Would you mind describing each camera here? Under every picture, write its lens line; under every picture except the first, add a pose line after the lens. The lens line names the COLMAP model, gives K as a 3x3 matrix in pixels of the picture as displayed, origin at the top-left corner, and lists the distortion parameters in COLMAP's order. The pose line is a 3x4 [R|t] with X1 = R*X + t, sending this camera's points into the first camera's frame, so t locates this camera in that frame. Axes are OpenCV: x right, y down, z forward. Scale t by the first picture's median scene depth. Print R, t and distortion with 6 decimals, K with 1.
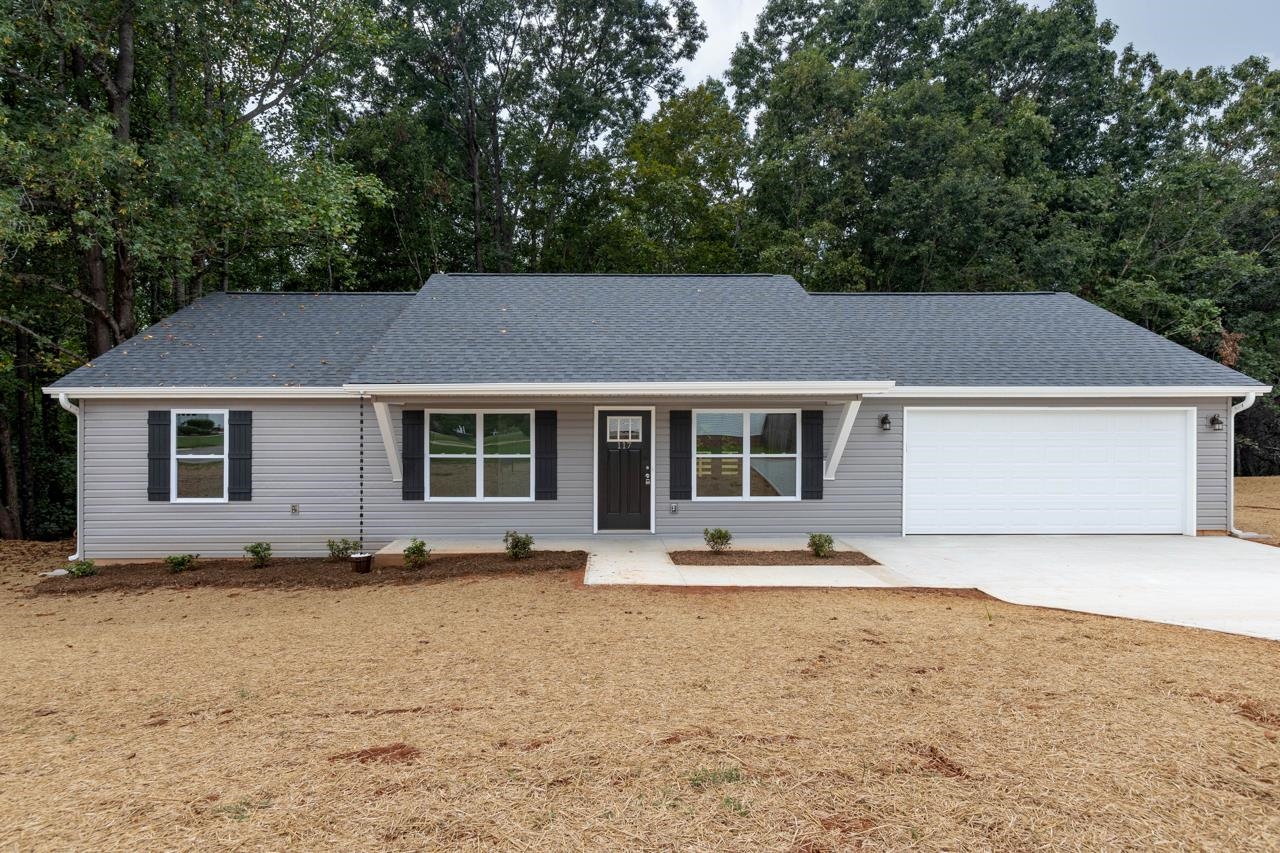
lens RADIAL K [[700.4, 0, 625.2], [0, 700.4, 426.5], [0, 0, 1]] dist [0.003420, 0.000059]
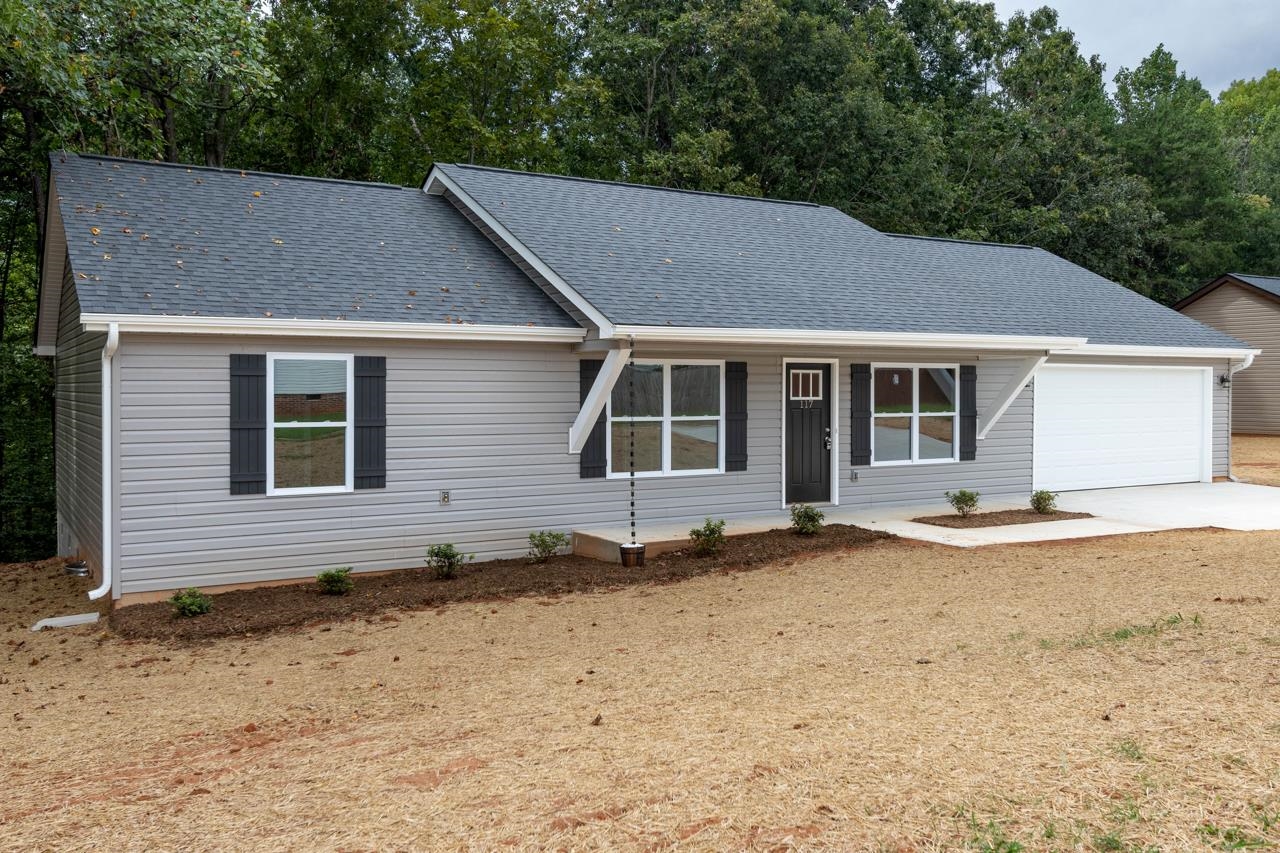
lens RADIAL K [[1062.8, 0, 594.1], [0, 1062.8, 383.6], [0, 0, 1]] dist [0.003437, 0.004224]
pose [[0.877513, 0.003141, 0.479543, -0.853622], [-0.004520, 0.999988, 0.001721, 0.001067], [-0.479532, -0.003677, 0.877517, -0.011122]]
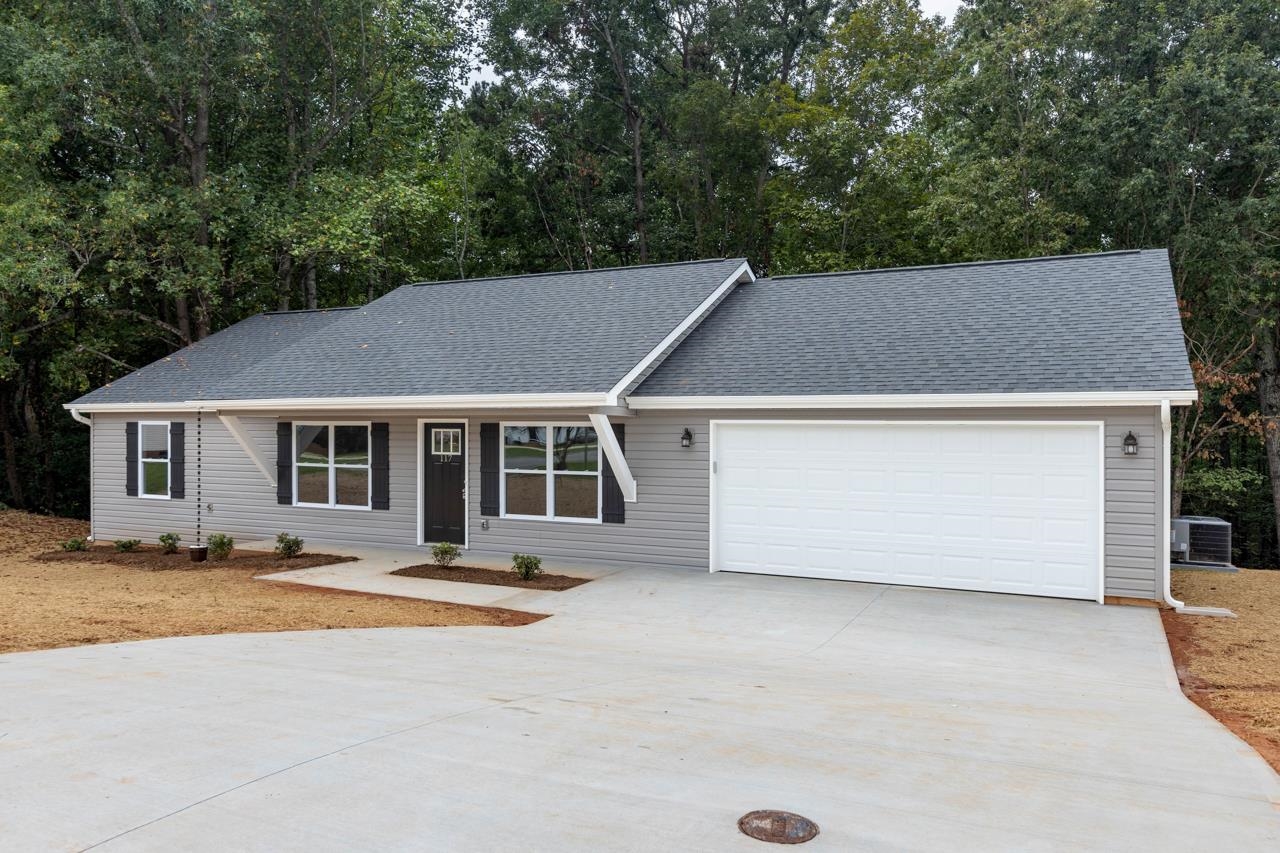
lens RADIAL K [[866.0, 0, 608.4], [0, 866.0, 468.7], [0, 0, 1]] dist [-0.000441, -0.001299]
pose [[0.900824, 0.025822, -0.433415, 0.740189], [-0.012957, 0.999384, 0.032612, -0.001422], [0.433990, -0.023761, 0.900604, -0.000725]]
